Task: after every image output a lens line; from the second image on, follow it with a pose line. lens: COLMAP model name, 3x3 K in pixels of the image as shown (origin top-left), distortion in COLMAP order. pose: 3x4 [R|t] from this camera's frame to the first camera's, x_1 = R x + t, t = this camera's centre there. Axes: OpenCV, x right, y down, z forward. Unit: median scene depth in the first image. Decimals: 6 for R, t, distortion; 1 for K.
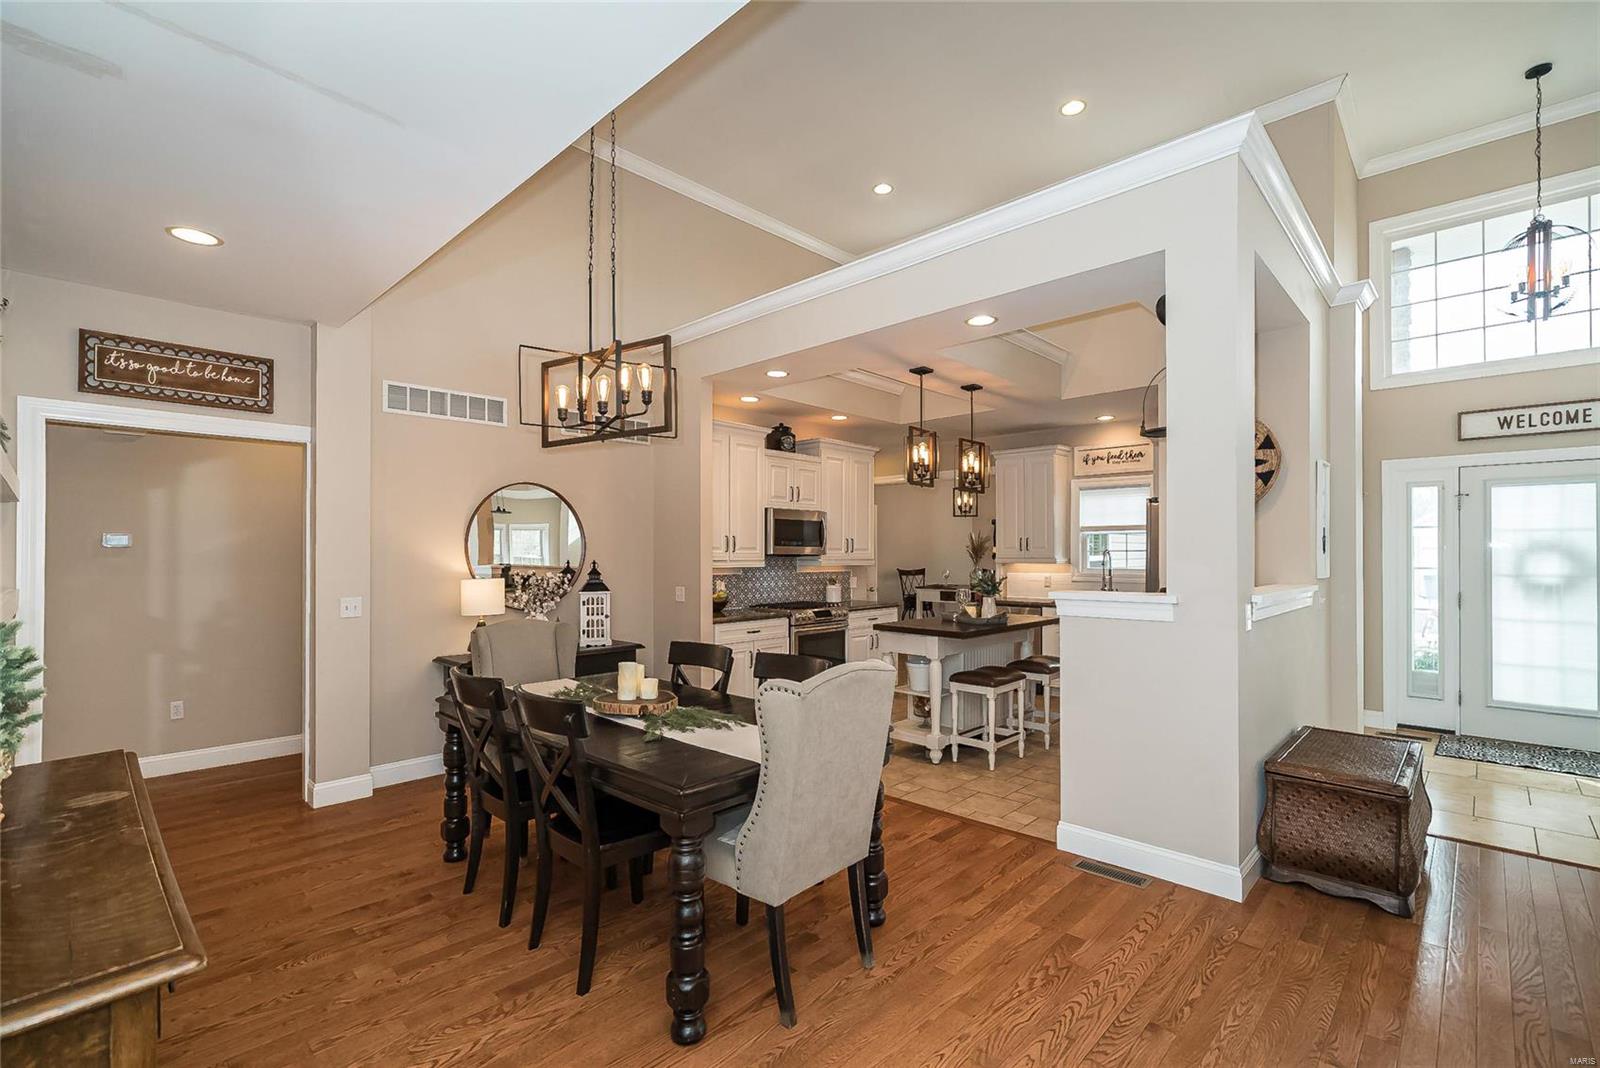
lens RADIAL K [[724.5, 0, 782.2], [0, 724.5, 543.1], [0, 0, 1]] dist [-0.009329, 0.000462]
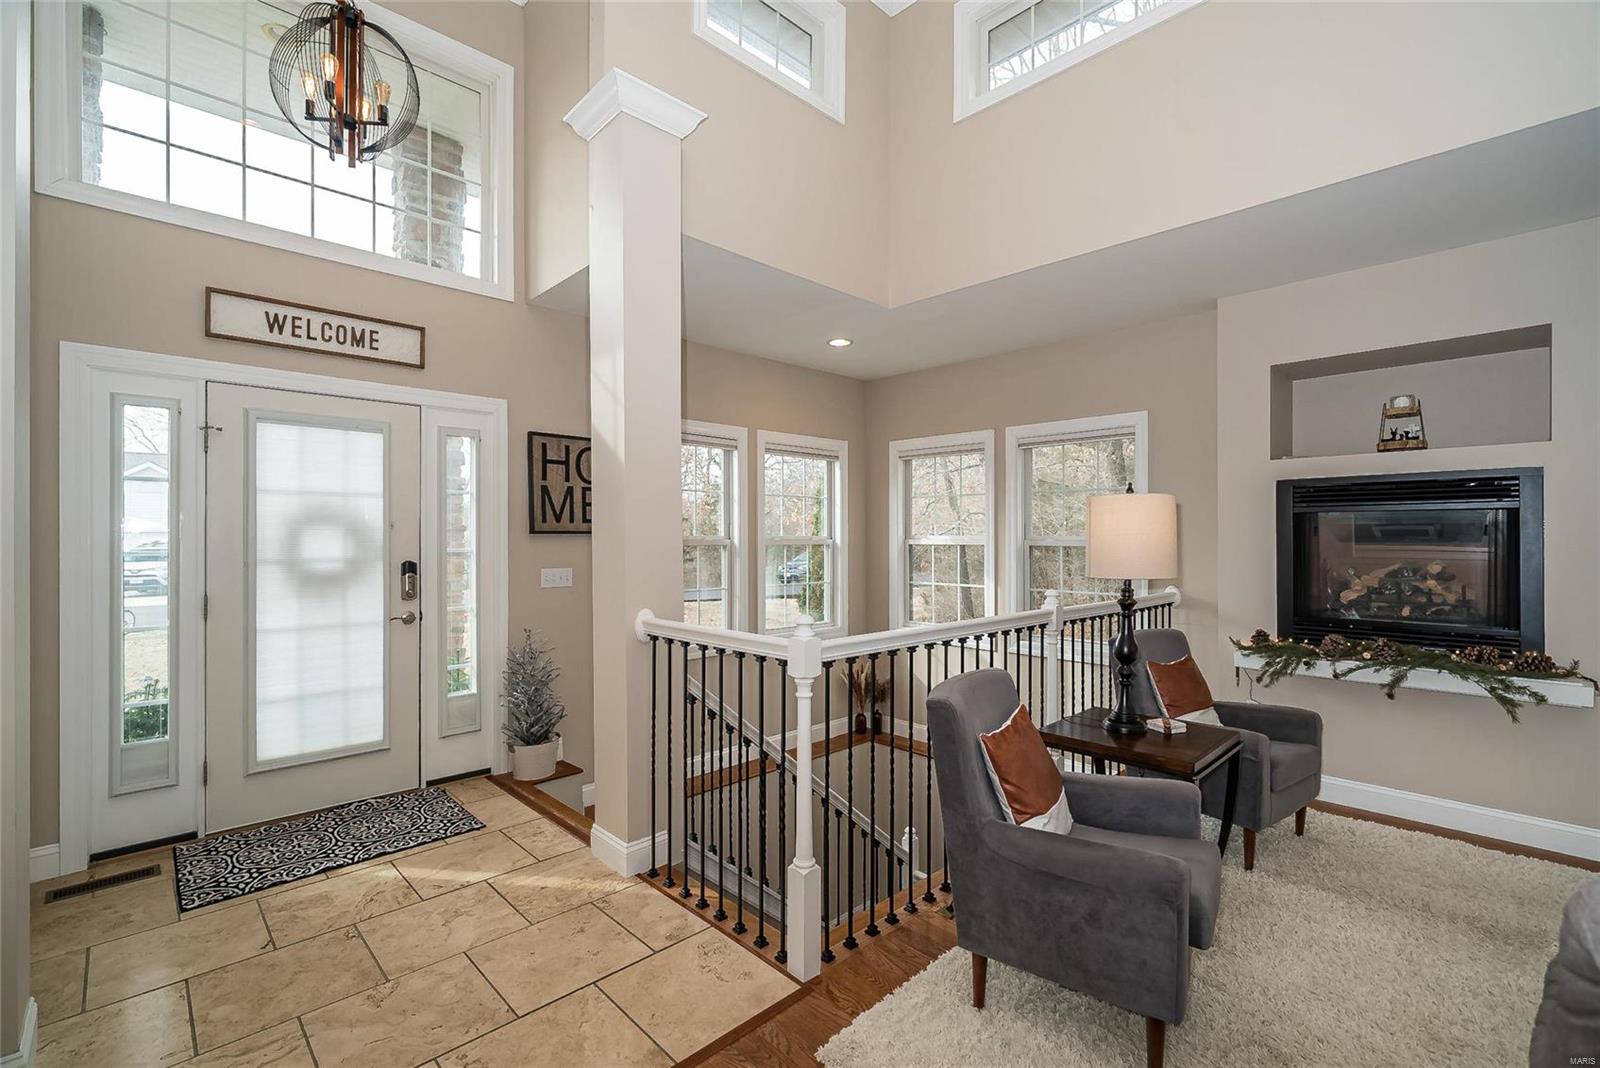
lens RADIAL K [[731.1, 0, 800.0], [0, 731.1, 534.0], [0, 0, 1]] dist [0.015917, -0.000353]
pose [[0.036829, 0.005081, 0.999309, 0.376873], [-0.010004, 0.999939, -0.004716, 0.019457], [-0.999271, -0.009824, 0.036878, 0.520443]]
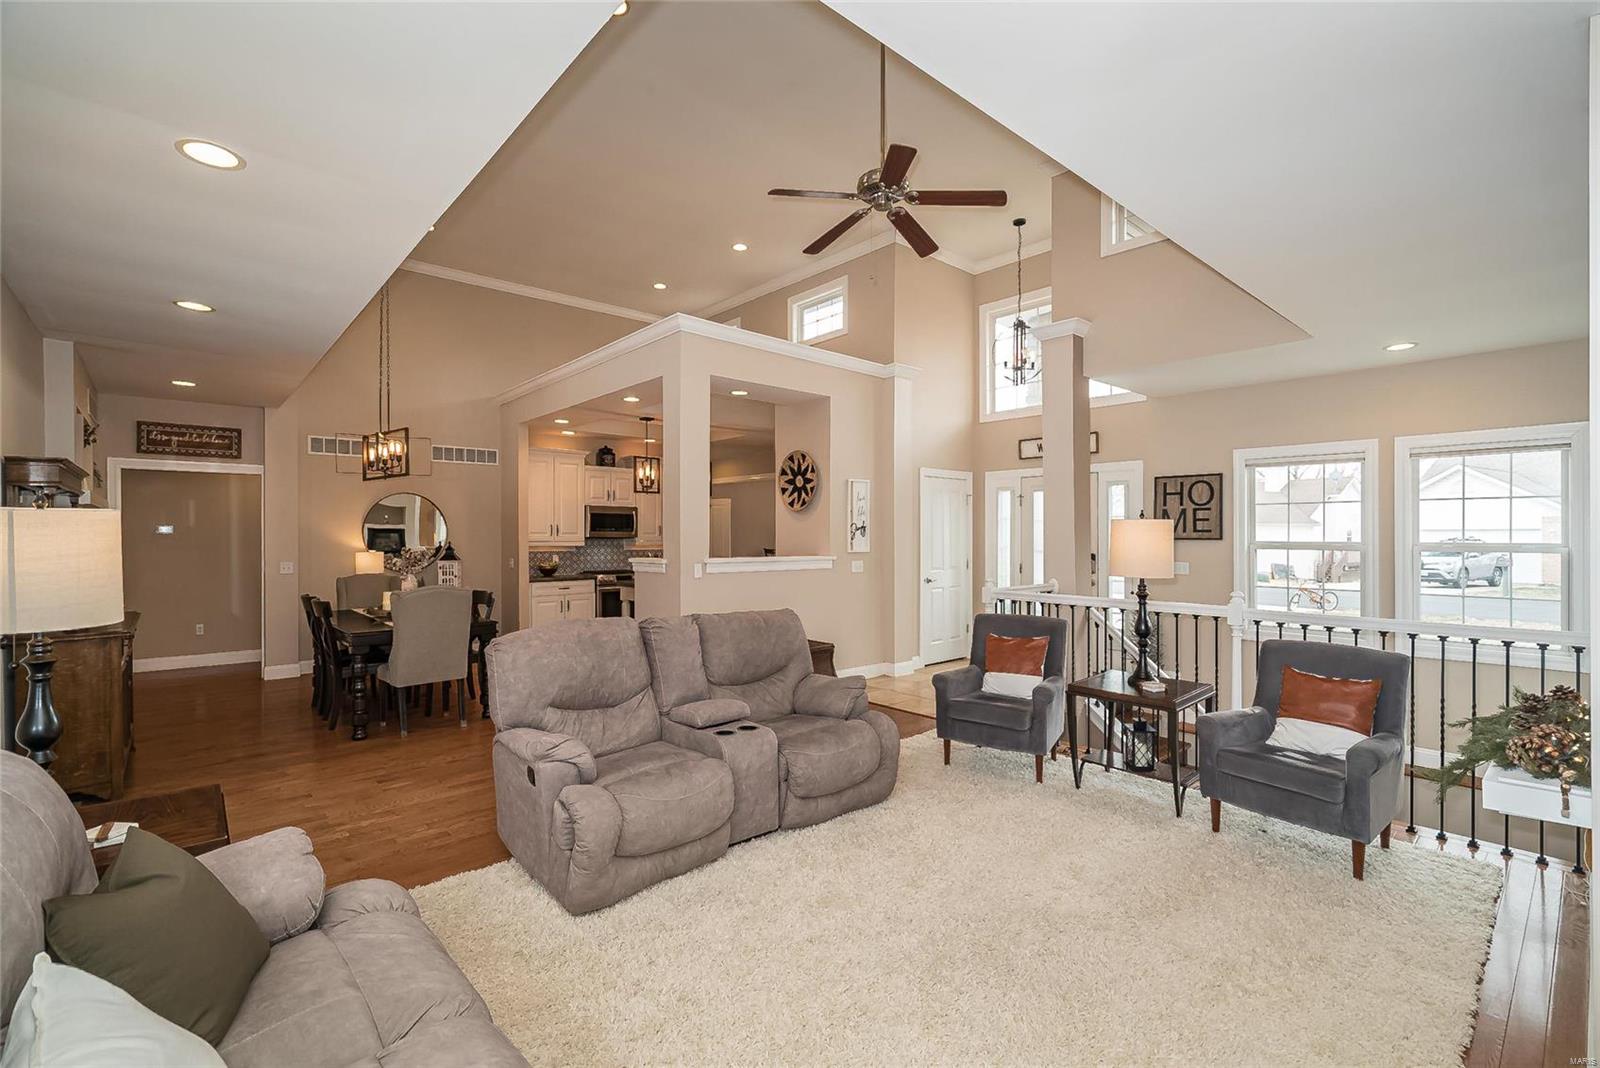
lens RADIAL K [[728.9, 0, 800.0], [0, 728.9, 534.0], [0, 0, 1]] dist [-0.017281, -0.000097]
pose [[0.997521, -0.001286, -0.070355, 0.637042], [0.002237, 0.999907, 0.013437, -0.011942], [0.070331, -0.013561, 0.997432, -0.546759]]
